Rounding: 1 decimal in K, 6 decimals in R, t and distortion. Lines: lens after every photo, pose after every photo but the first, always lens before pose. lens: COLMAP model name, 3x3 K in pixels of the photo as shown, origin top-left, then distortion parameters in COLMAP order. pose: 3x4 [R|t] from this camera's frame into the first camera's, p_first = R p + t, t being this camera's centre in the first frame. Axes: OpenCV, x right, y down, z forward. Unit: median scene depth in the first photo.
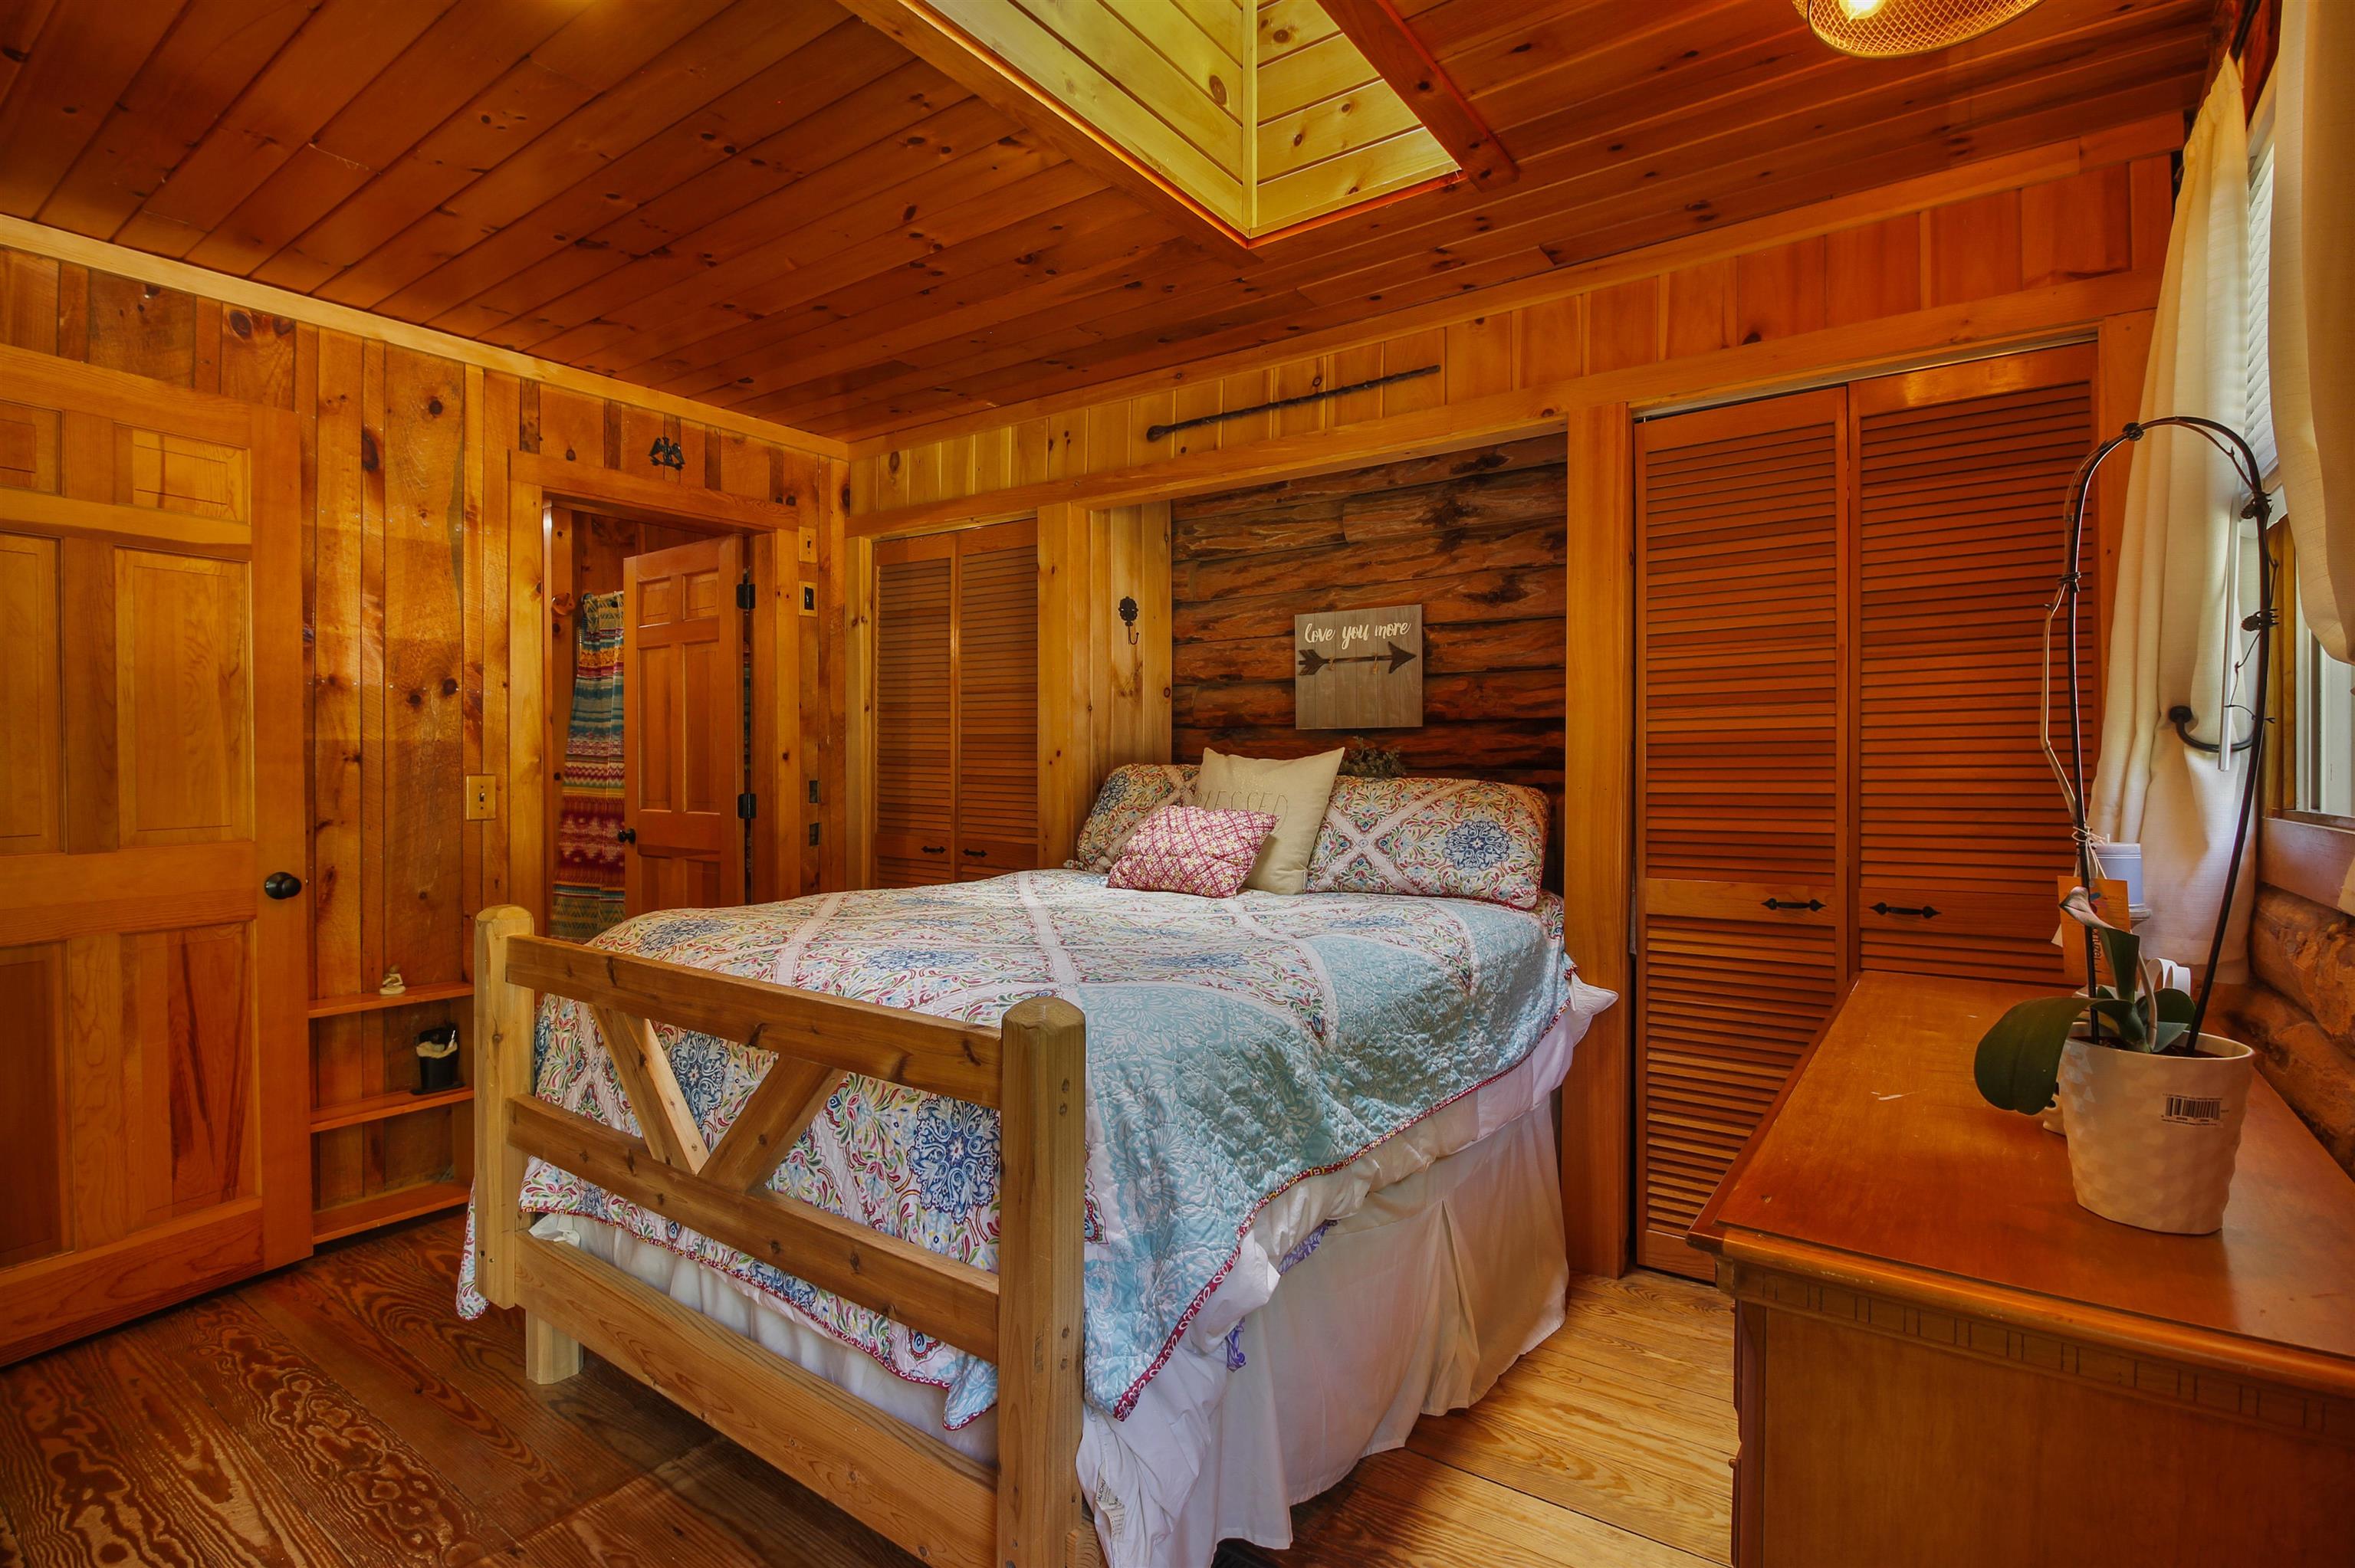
lens RADIAL K [[1120.3, 0, 1177.1], [0, 1120.3, 770.8], [0, 0, 1]] dist [0.000751, 0.000588]
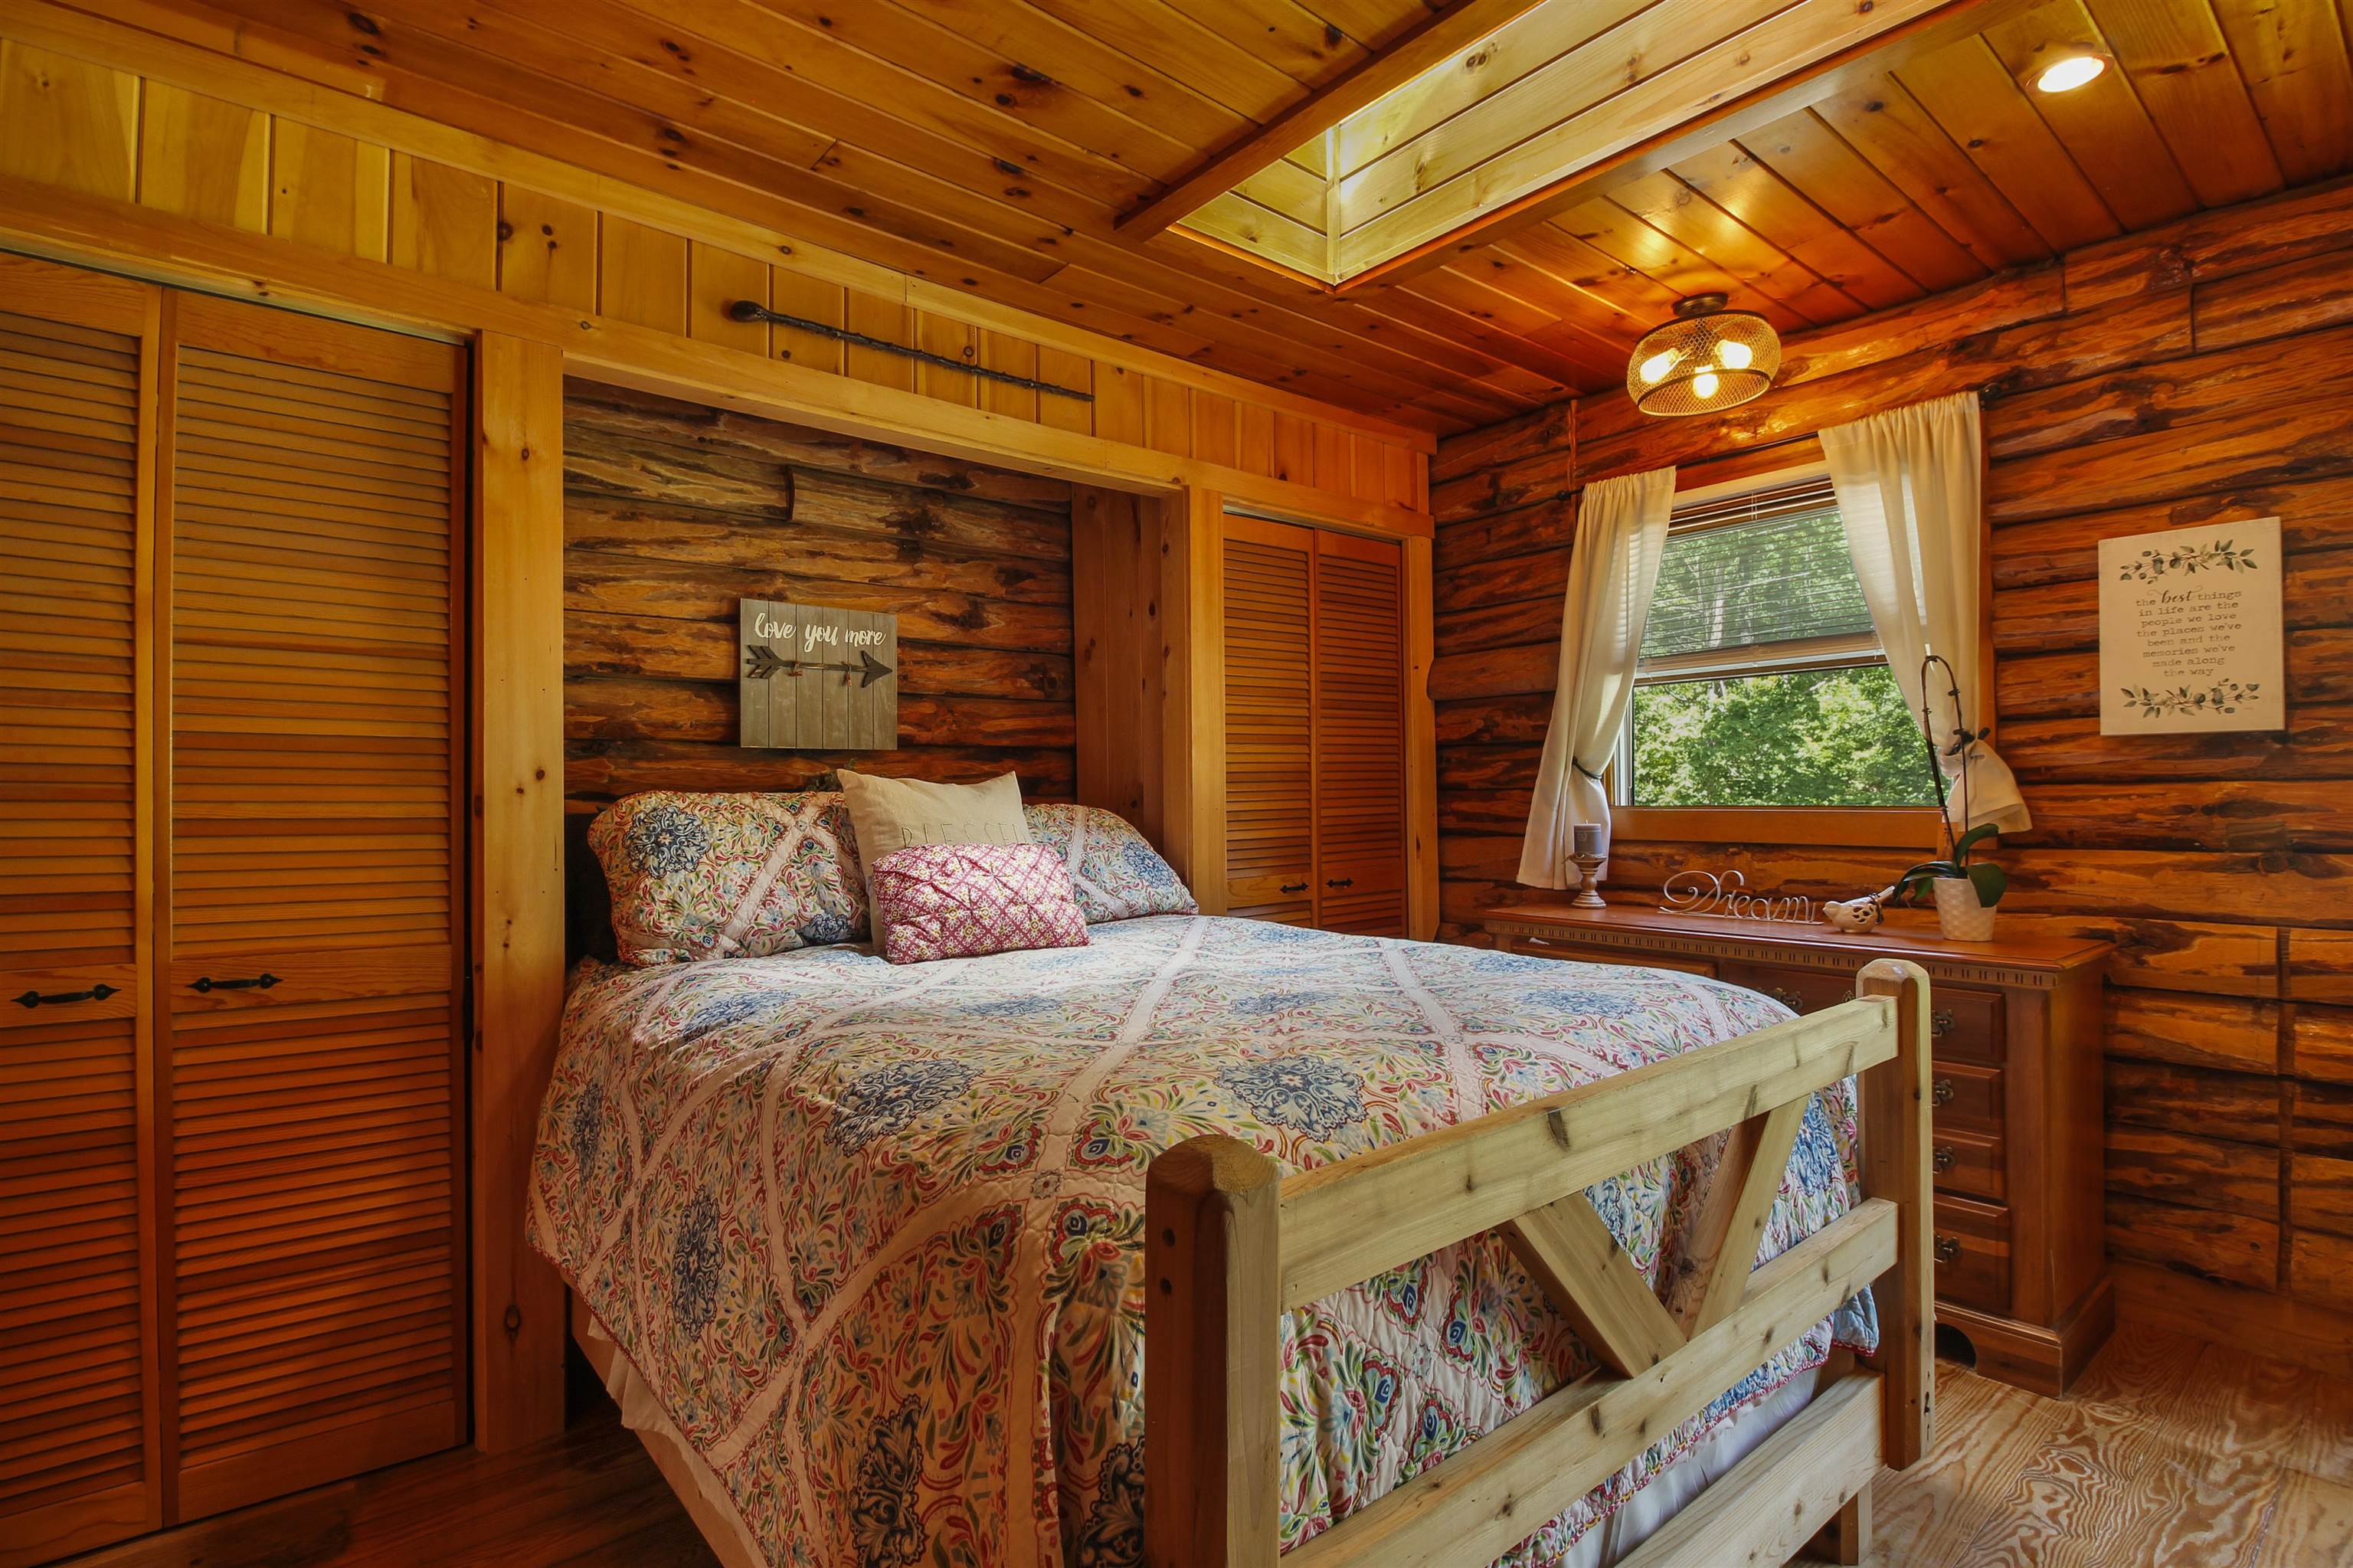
lens RADIAL K [[1119.6, 0, 1174.1], [0, 1119.6, 788.0], [0, 0, 1]] dist [0.000751, 0.000588]
pose [[0.263065, 0.002042, 0.964776, -0.584153], [0.014823, 0.999871, -0.006158, -0.000110], [-0.964664, 0.015921, 0.263001, 0.539958]]
